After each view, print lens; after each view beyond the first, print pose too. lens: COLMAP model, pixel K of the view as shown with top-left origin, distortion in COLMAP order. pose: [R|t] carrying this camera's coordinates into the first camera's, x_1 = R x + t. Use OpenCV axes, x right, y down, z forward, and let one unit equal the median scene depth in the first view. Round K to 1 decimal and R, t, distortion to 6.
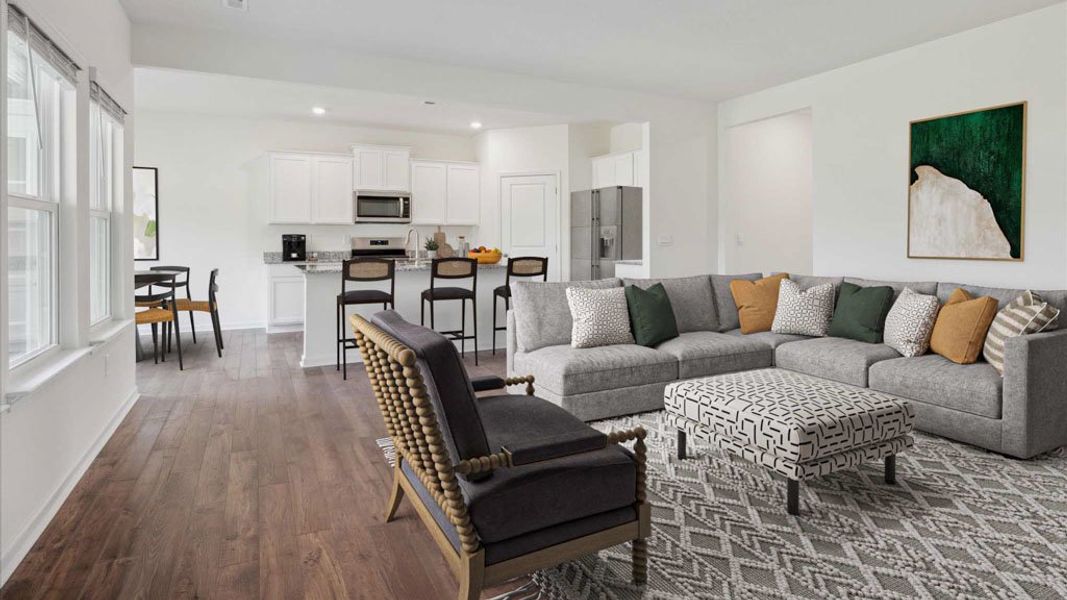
lens RADIAL K [[567.4, 0, 529.7], [0, 567.4, 232.1], [0, 0, 1]] dist [-0.000867, -0.000516]
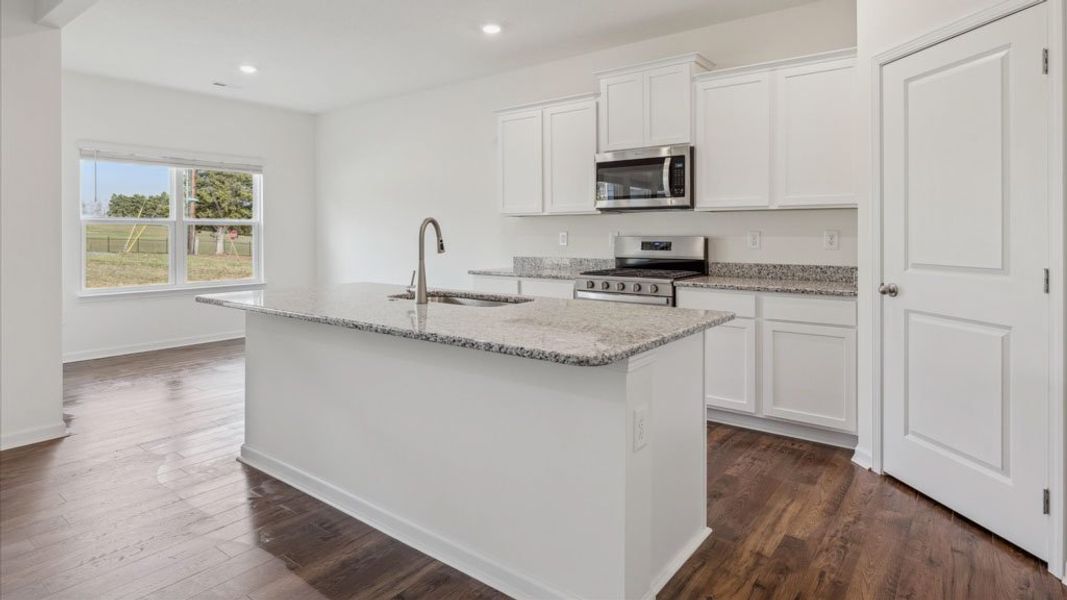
lens RADIAL K [[574.0, 0, 529.6], [0, 574.0, 233.2], [0, 0, 1]] dist [0.000347, -0.000596]
pose [[0.436931, 0.001557, -0.899494, 0.177204], [0.008415, 0.999948, 0.005818, 0.002164], [0.899456, -0.010111, 0.436895, 0.665688]]
